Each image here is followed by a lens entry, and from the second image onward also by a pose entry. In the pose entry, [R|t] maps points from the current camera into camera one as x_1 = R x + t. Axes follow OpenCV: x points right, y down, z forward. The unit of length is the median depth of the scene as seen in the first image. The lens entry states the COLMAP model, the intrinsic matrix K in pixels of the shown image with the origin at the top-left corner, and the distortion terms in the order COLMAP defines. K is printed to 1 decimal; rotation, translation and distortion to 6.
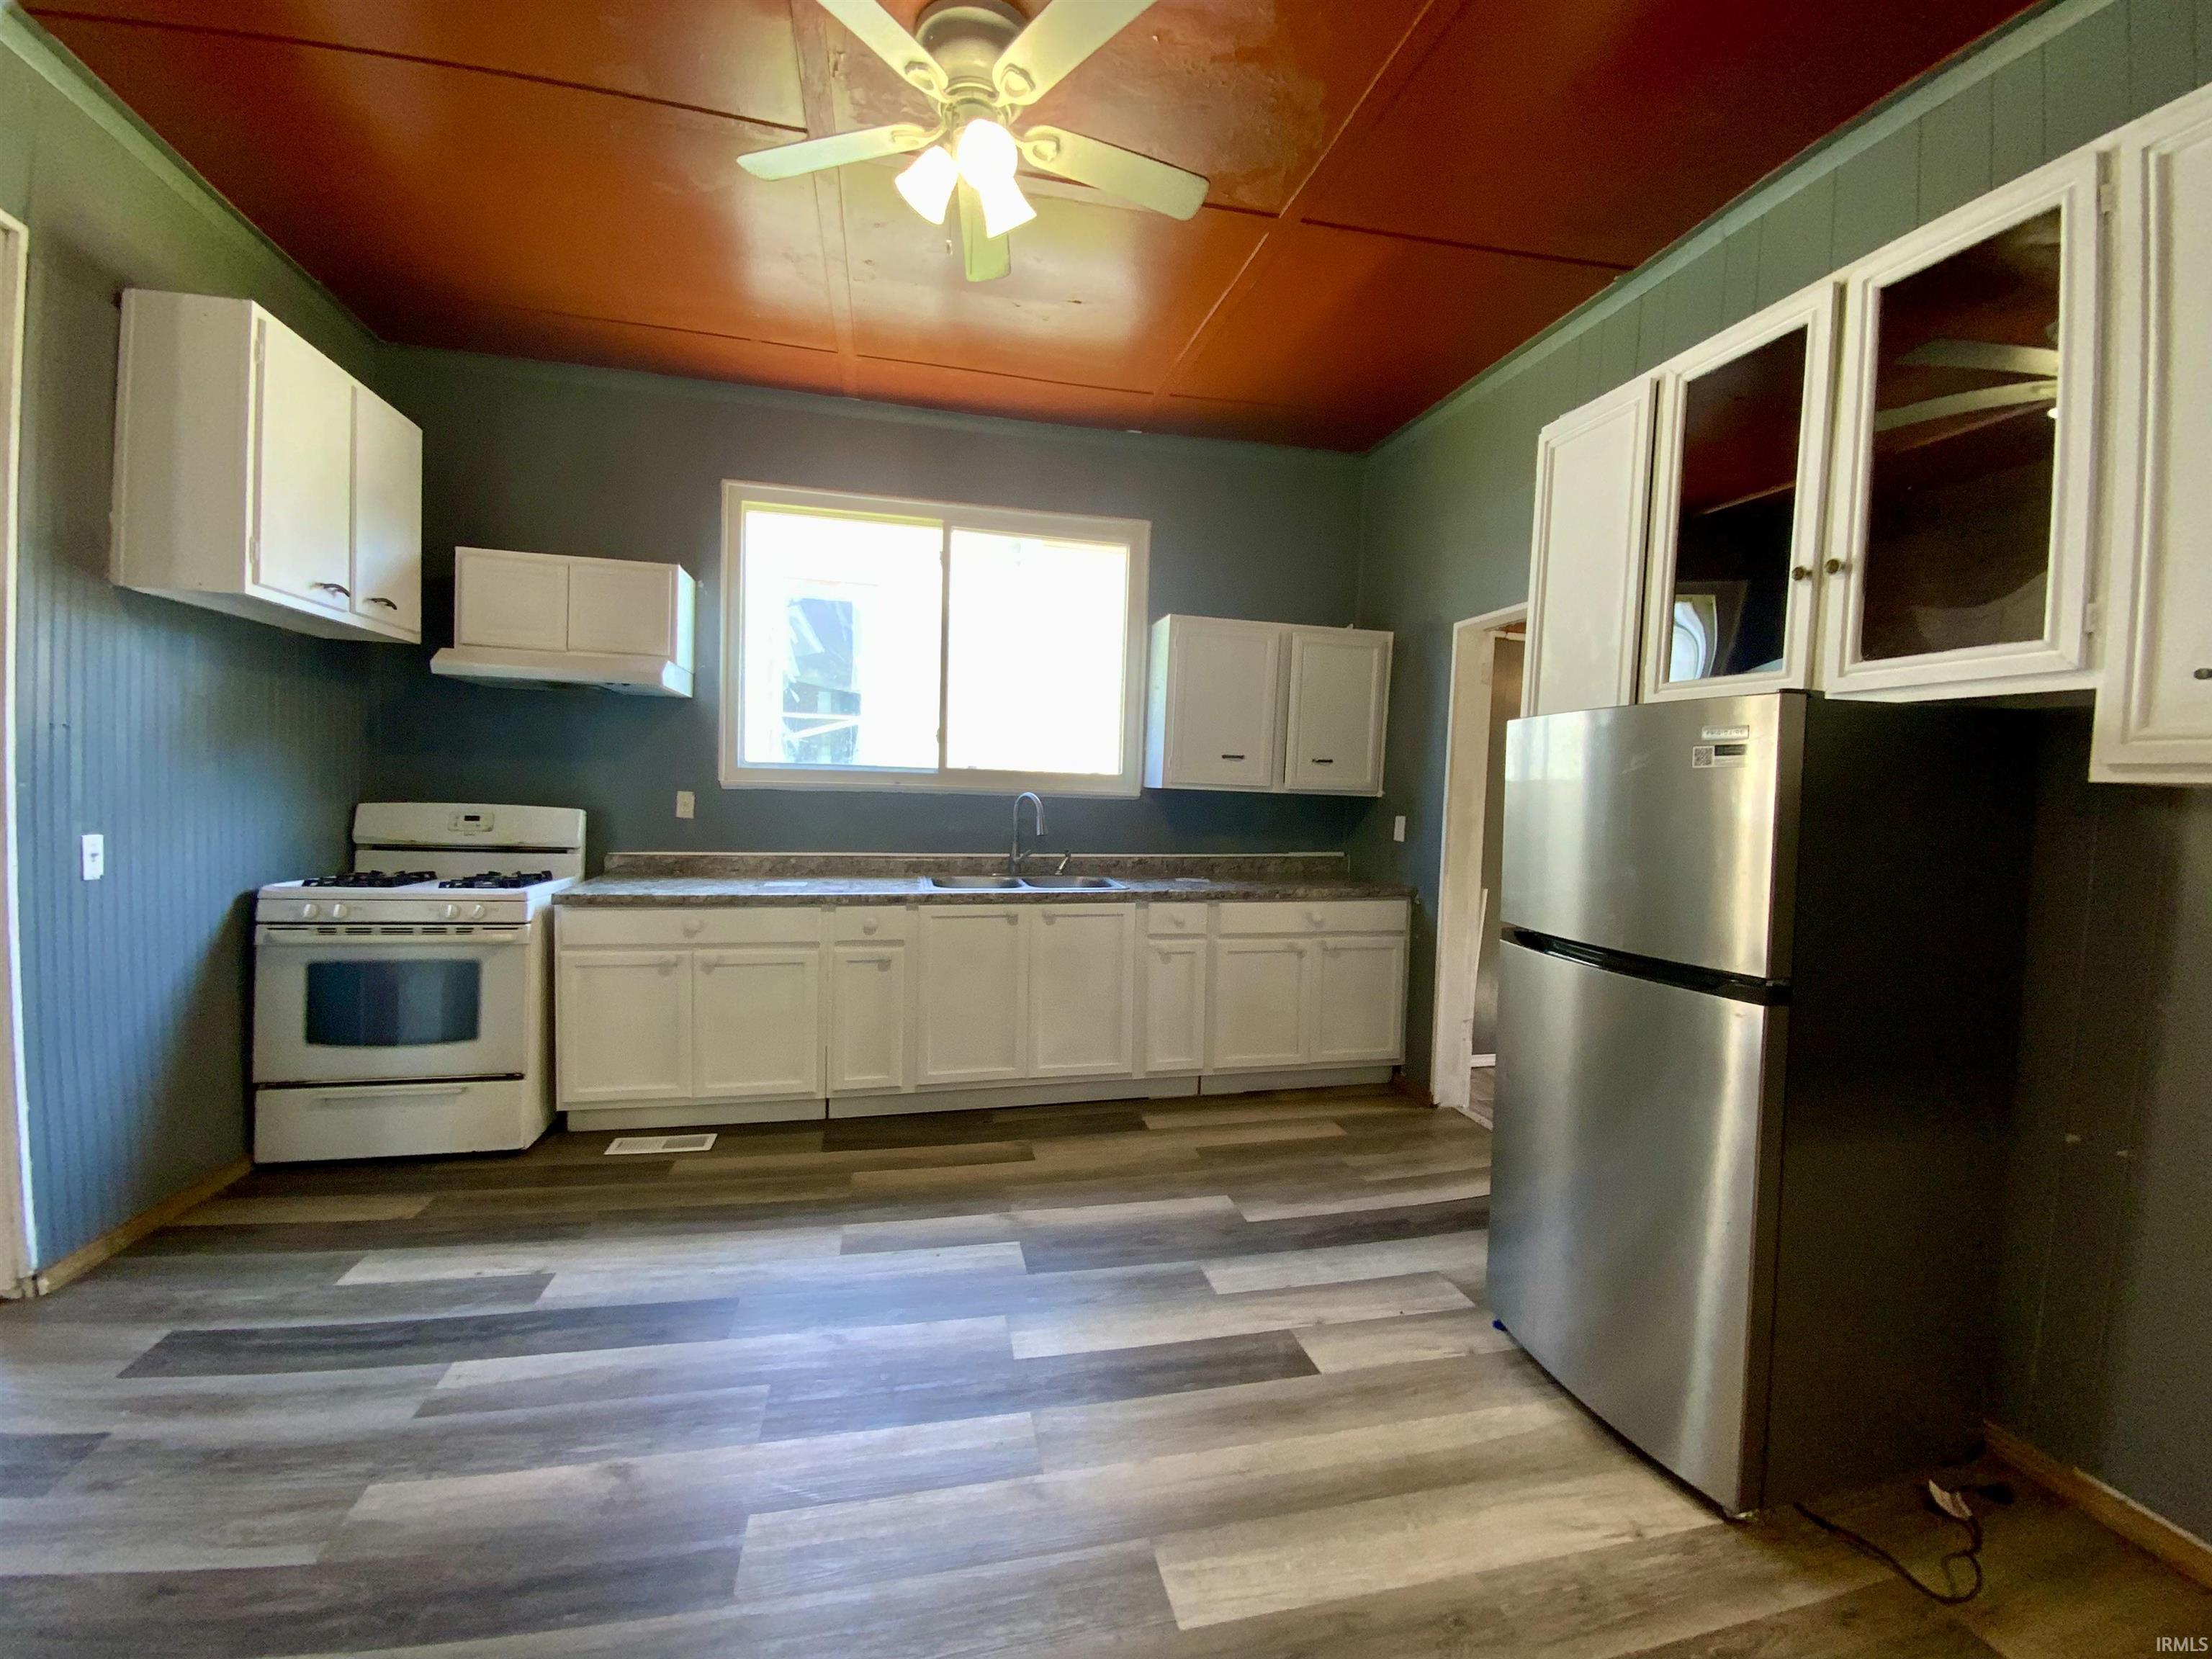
lens RADIAL K [[891.9, 0, 1106.0], [0, 891.9, 829.5], [0, 0, 1]] dist [-0.000909, -0.009851]
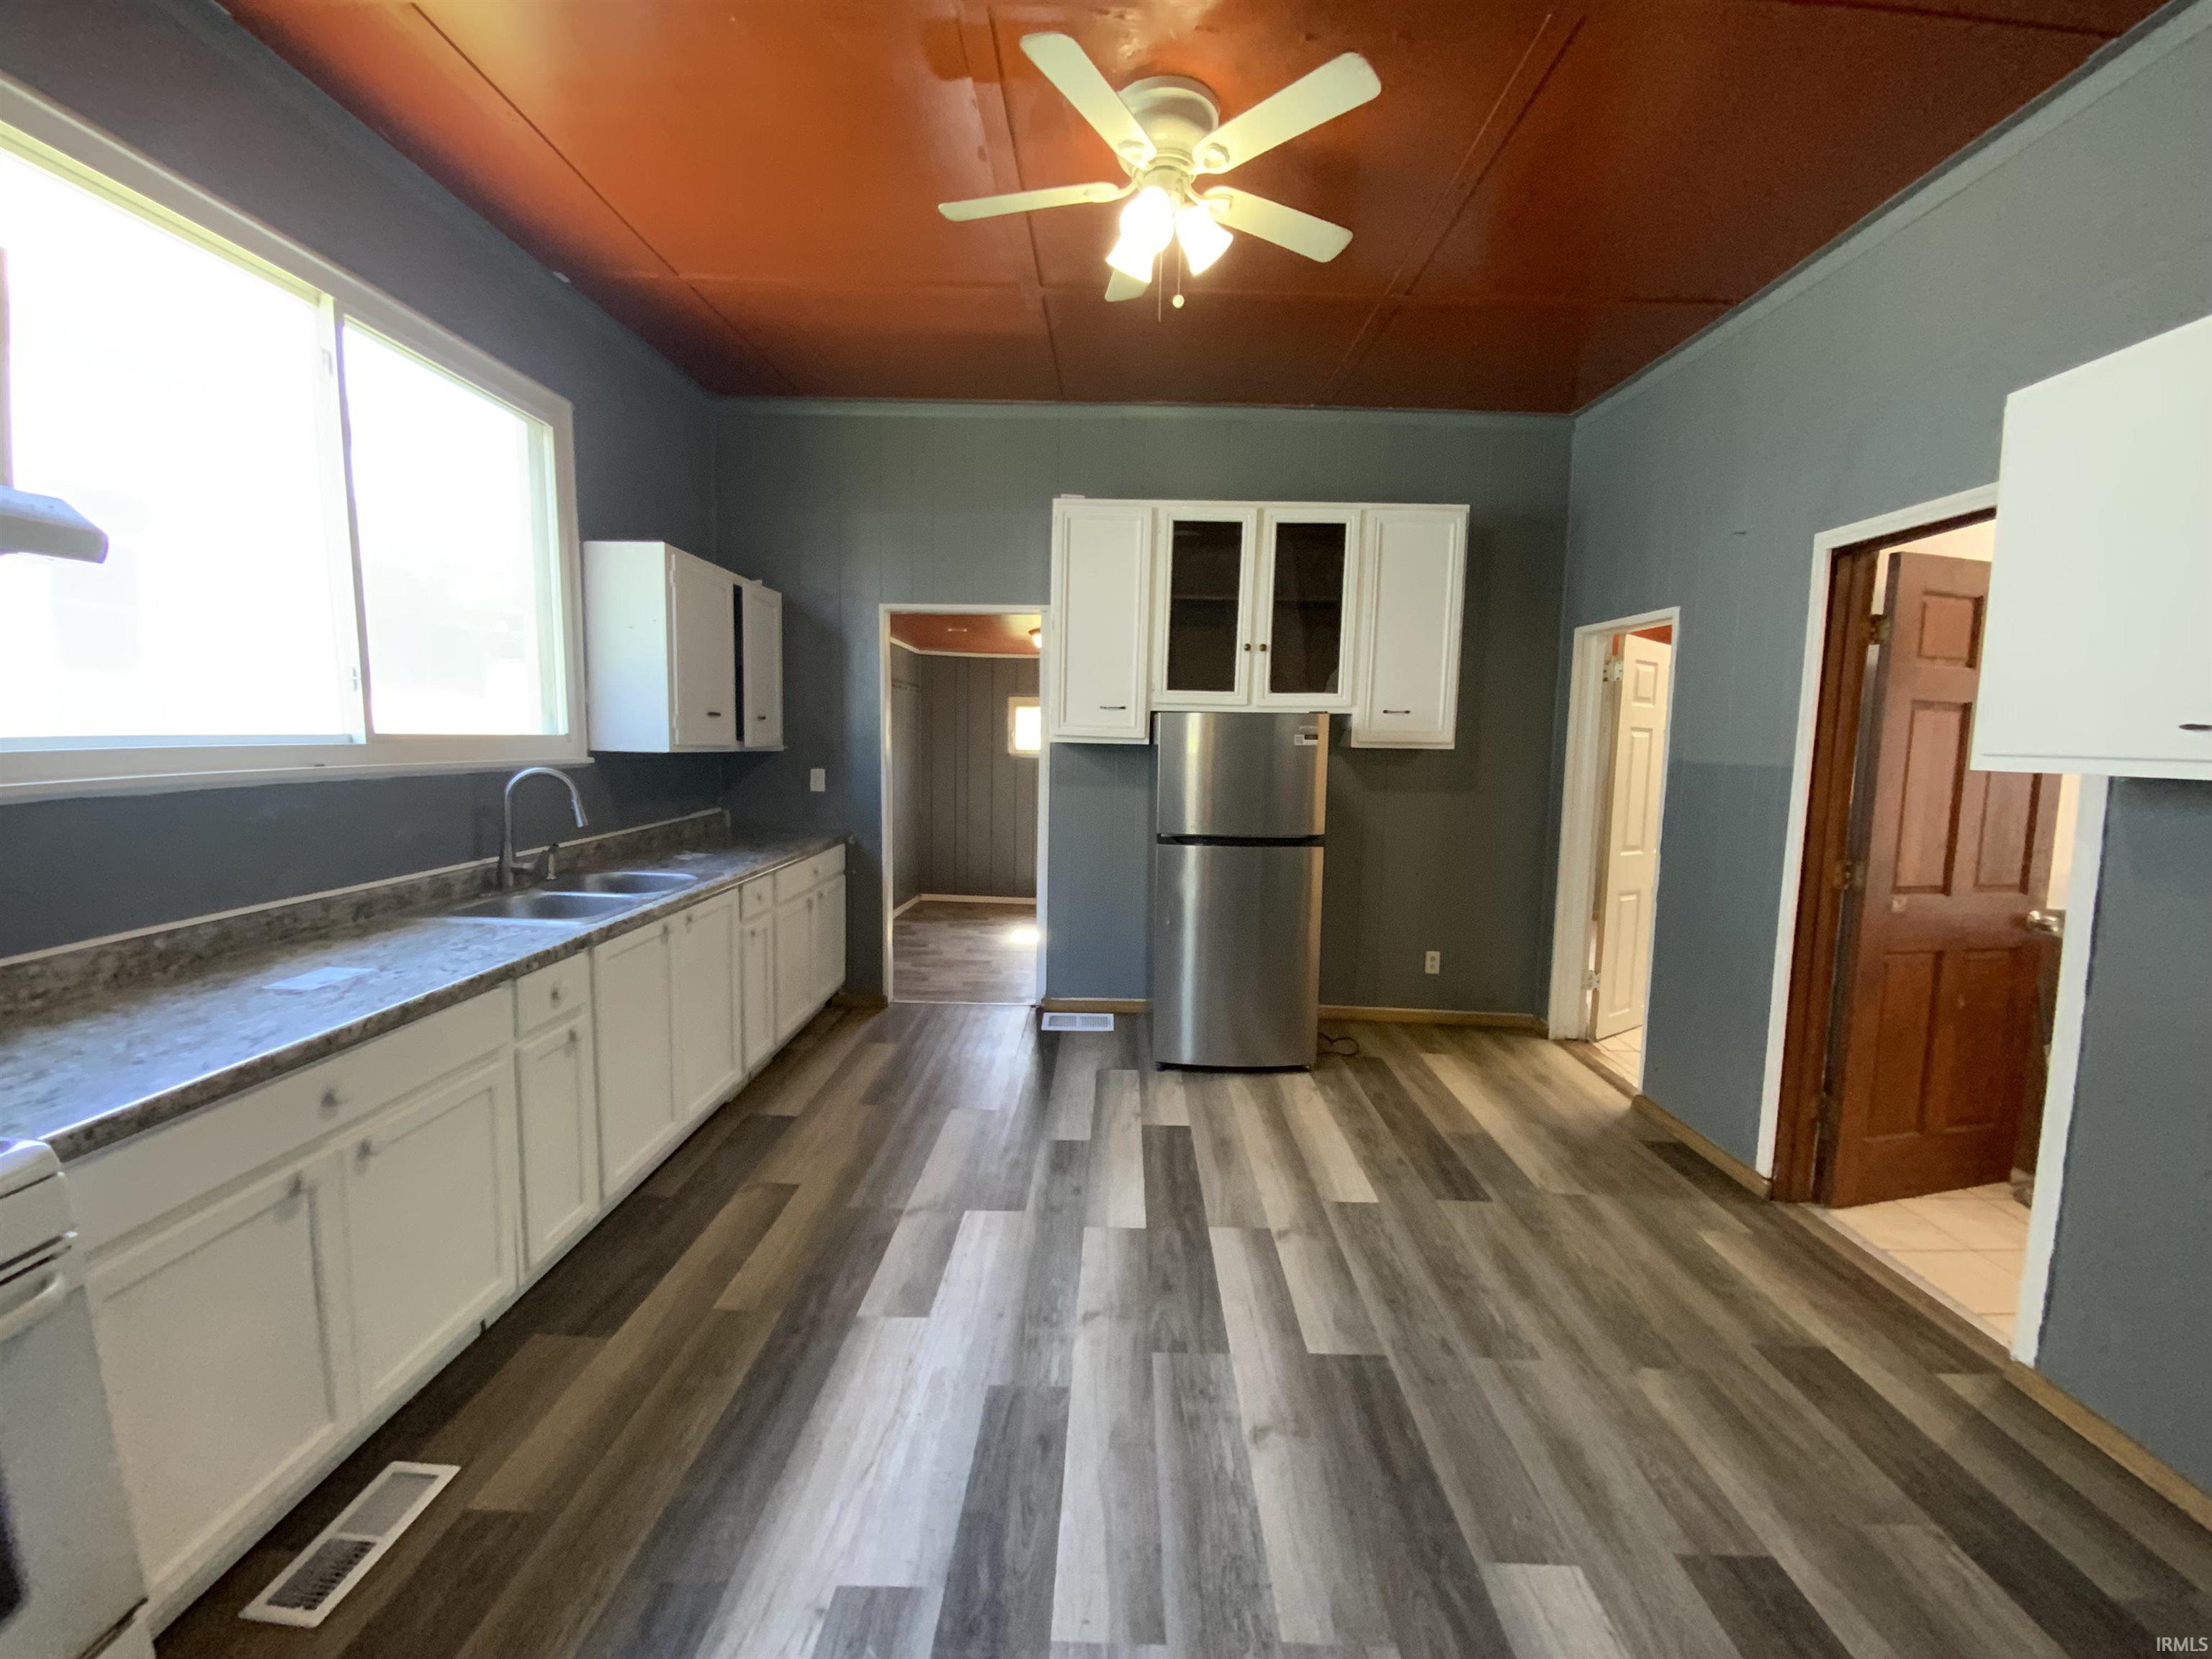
lens RADIAL K [[891.9, 0, 1106.0], [0, 891.9, 829.5], [0, 0, 1]] dist [-0.000909, -0.009851]
pose [[0.240906, -0.127771, 0.962101, -1.161566], [0.038028, 0.991778, 0.122190, -0.109110], [-0.969803, 0.007150, 0.243785, 0.686593]]
